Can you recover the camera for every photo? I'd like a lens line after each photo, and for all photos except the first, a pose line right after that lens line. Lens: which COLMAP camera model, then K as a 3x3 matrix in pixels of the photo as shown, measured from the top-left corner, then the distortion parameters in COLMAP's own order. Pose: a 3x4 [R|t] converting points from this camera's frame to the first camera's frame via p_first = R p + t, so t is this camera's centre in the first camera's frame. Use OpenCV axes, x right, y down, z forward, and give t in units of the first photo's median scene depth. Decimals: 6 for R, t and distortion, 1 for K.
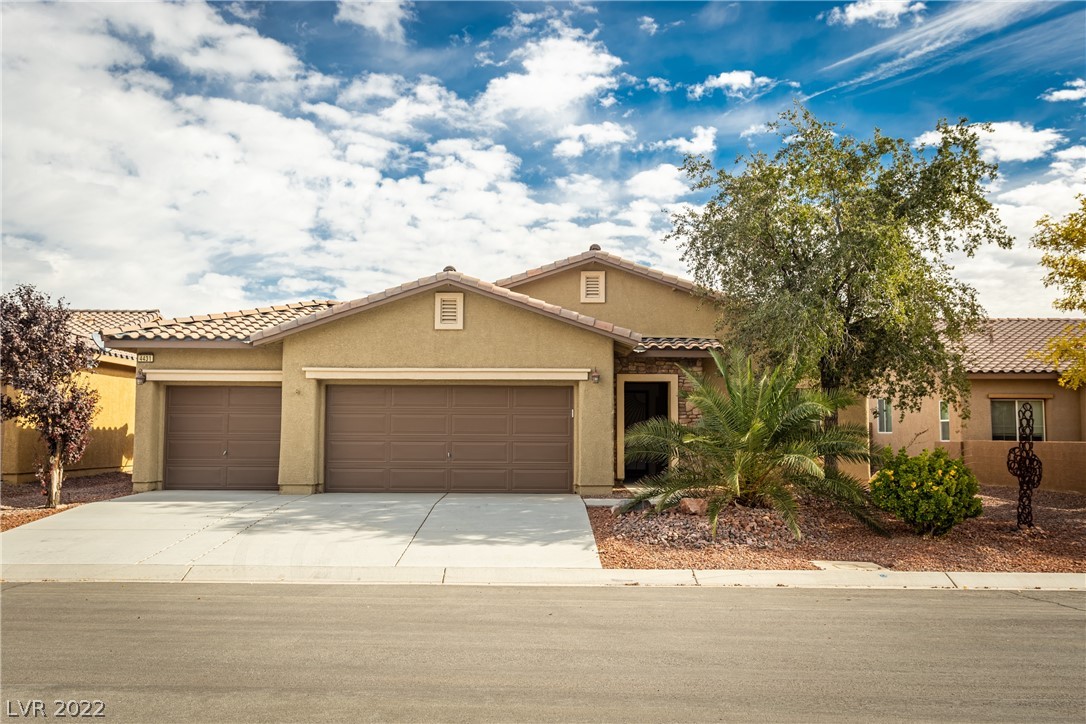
lens RADIAL K [[961.5, 0, 543.0], [0, 961.5, 362.0], [0, 0, 1]] dist [0.114043, -0.000170]
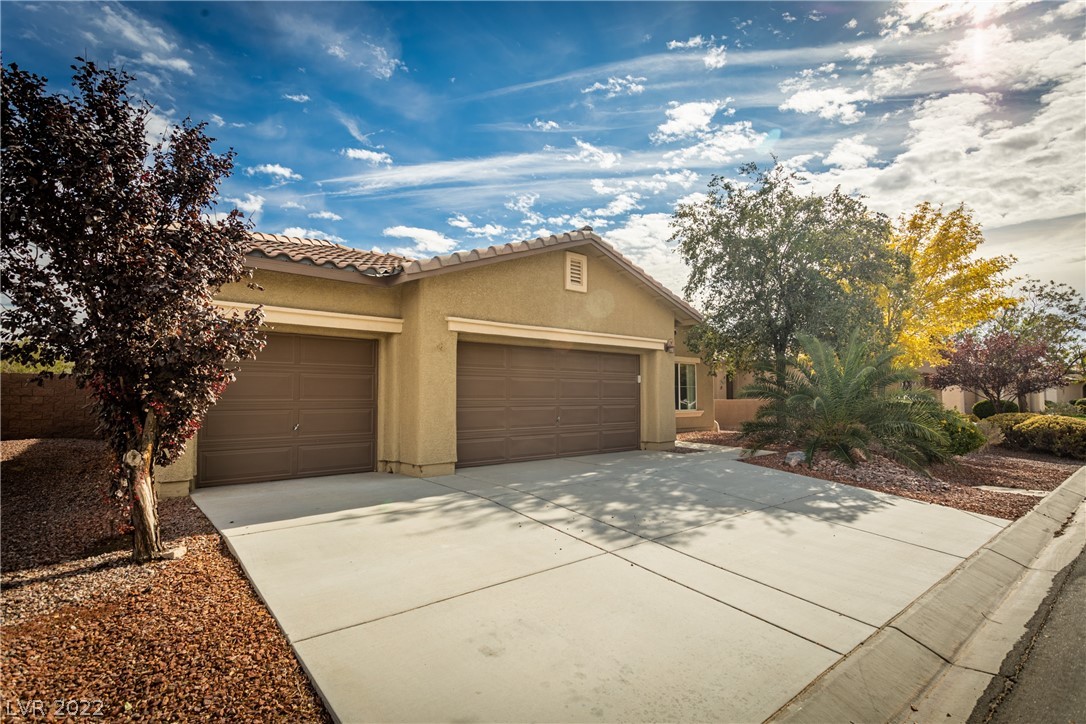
lens RADIAL K [[528.8, 0, 540.5], [0, 528.8, 352.9], [0, 0, 1]] dist [0.002840, 0.000131]
pose [[0.749285, 0.046322, 0.660625, -0.474469], [-0.047269, 0.998747, -0.016417, 0.039046], [-0.660558, -0.018926, 0.750536, 0.618997]]
